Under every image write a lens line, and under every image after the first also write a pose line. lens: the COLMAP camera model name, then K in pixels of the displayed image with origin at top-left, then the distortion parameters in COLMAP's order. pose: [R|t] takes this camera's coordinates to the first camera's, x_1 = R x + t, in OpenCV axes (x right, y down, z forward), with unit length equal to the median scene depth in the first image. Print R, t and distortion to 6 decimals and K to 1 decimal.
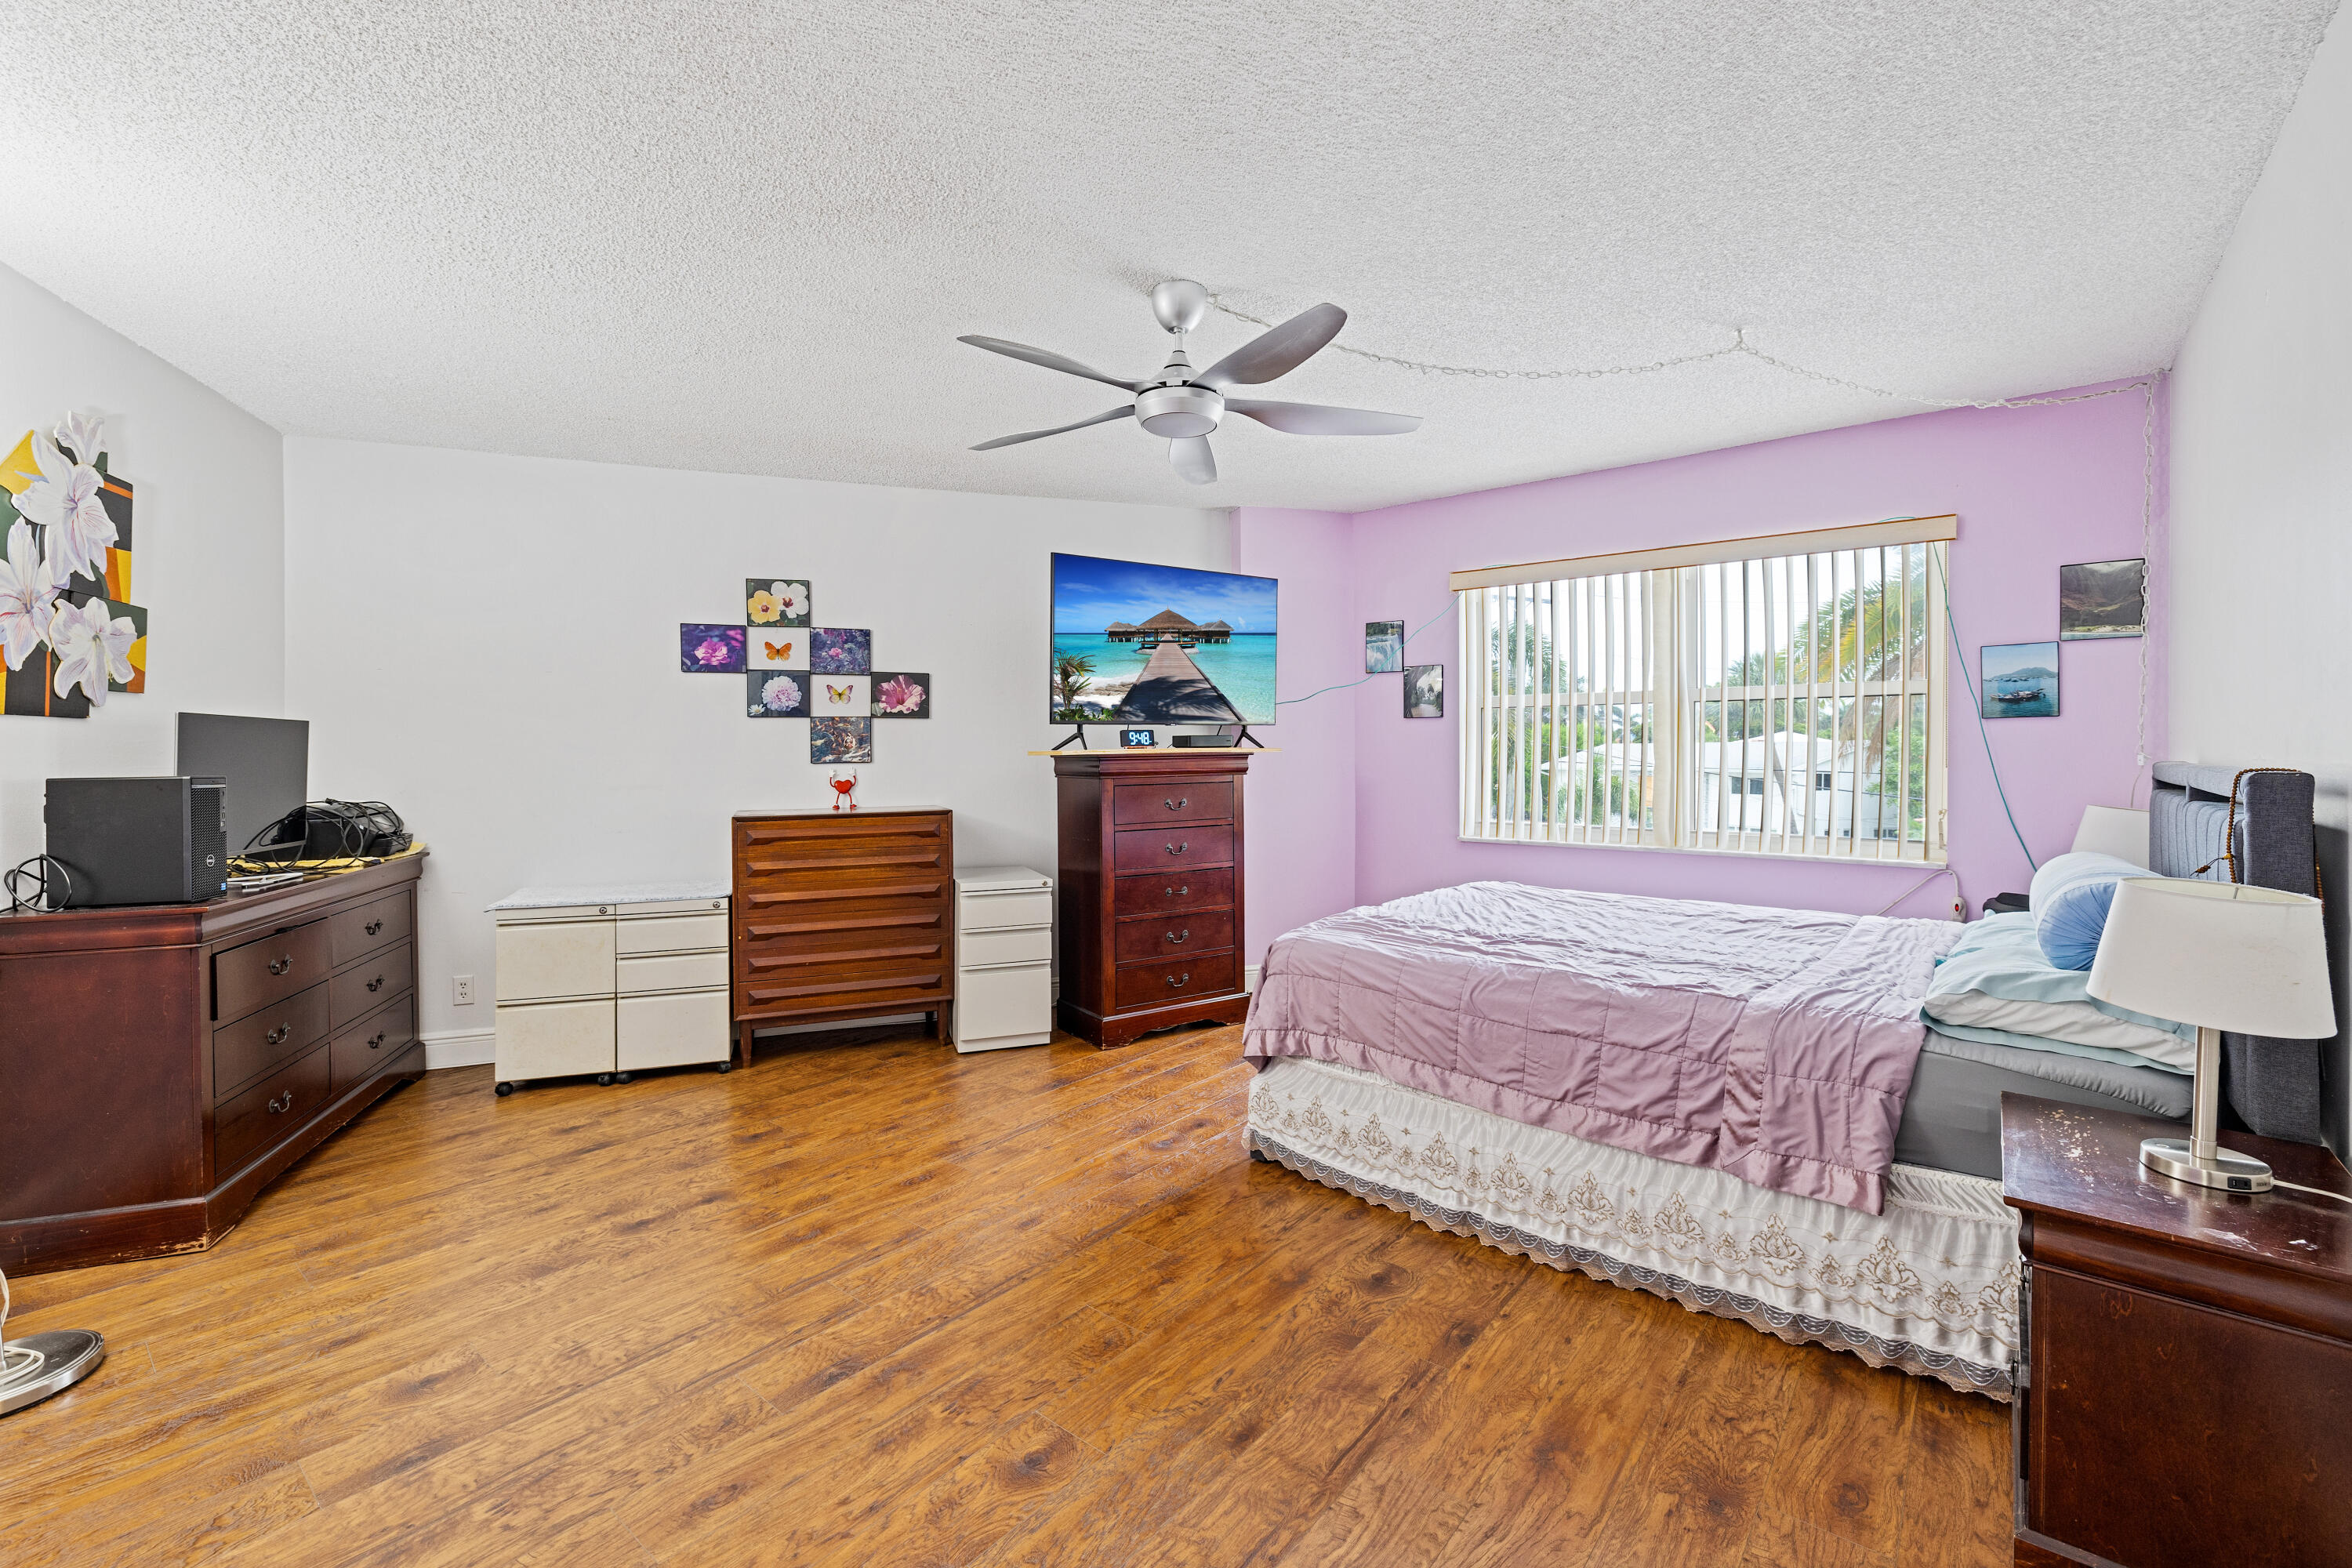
lens RADIAL K [[1006.3, 0, 1164.1], [0, 1006.3, 761.4], [0, 0, 1]] dist [-0.000159, 0.000132]
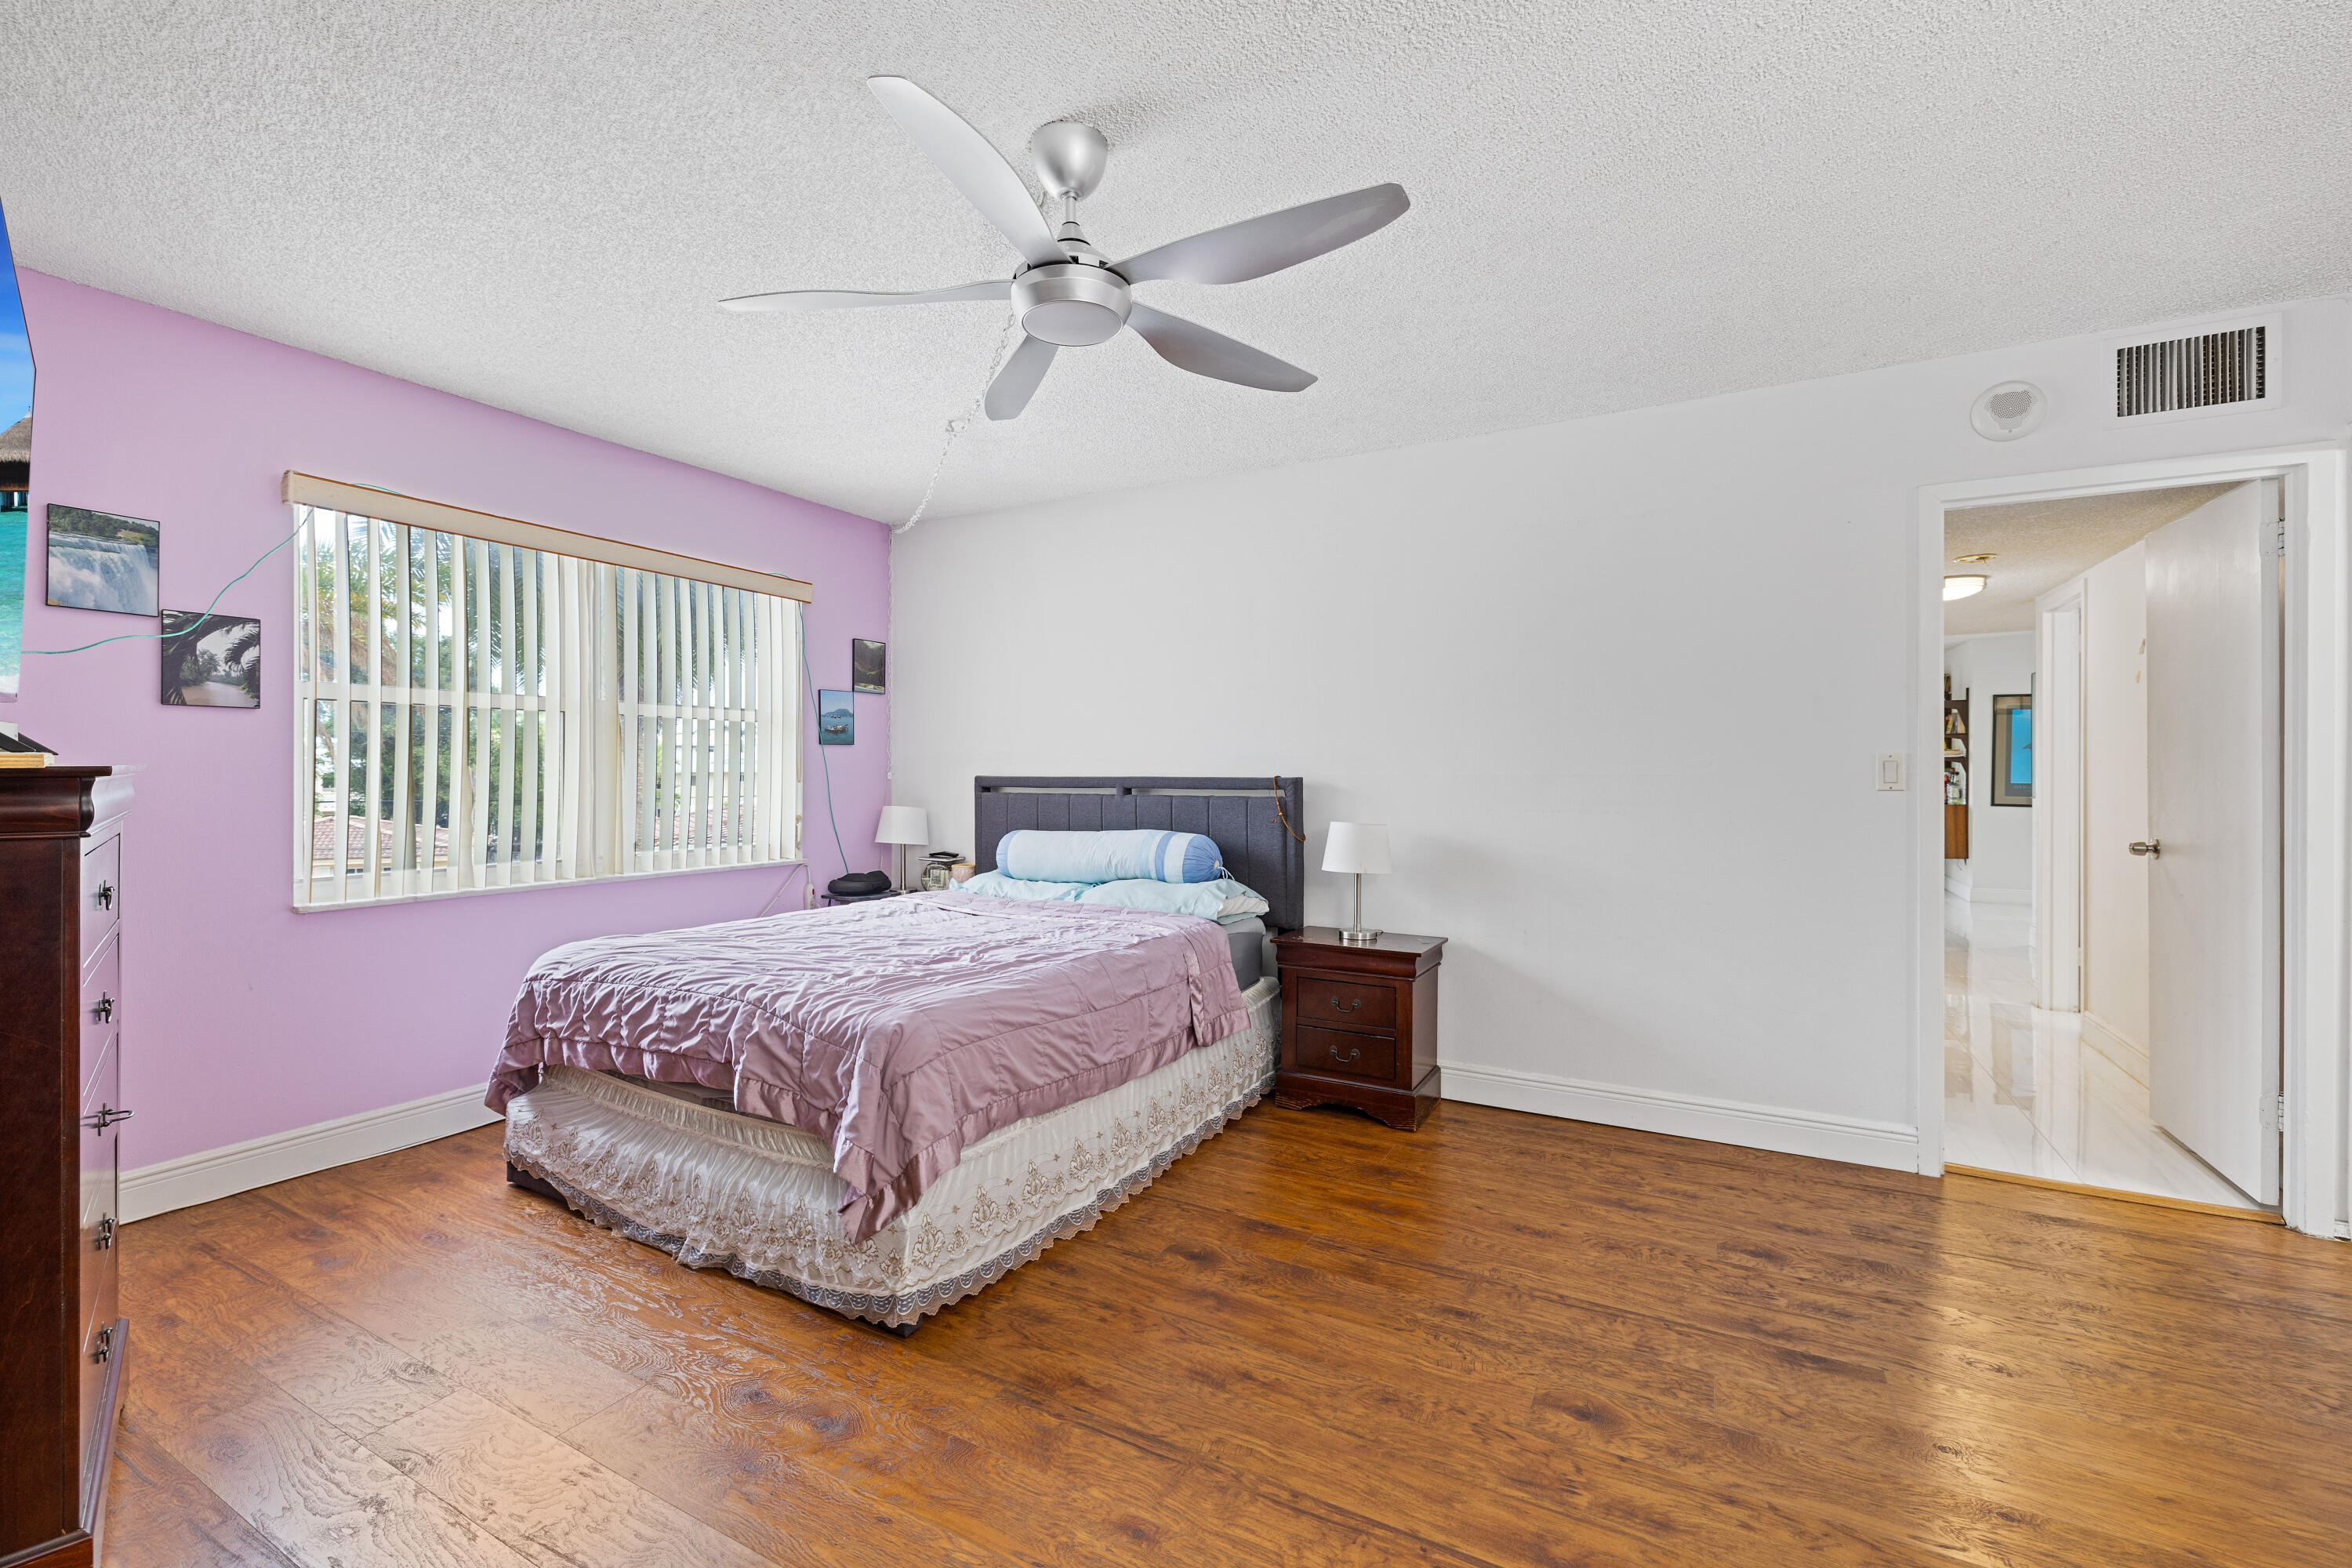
lens RADIAL K [[1006.3, 0, 1164.1], [0, 1006.3, 761.4], [0, 0, 1]] dist [-0.000159, 0.000132]
pose [[-0.195598, 0.015150, 0.980567, -0.880172], [0.012449, 0.999838, -0.012965, 0.002381], [-0.980605, 0.009671, -0.195755, 1.302982]]
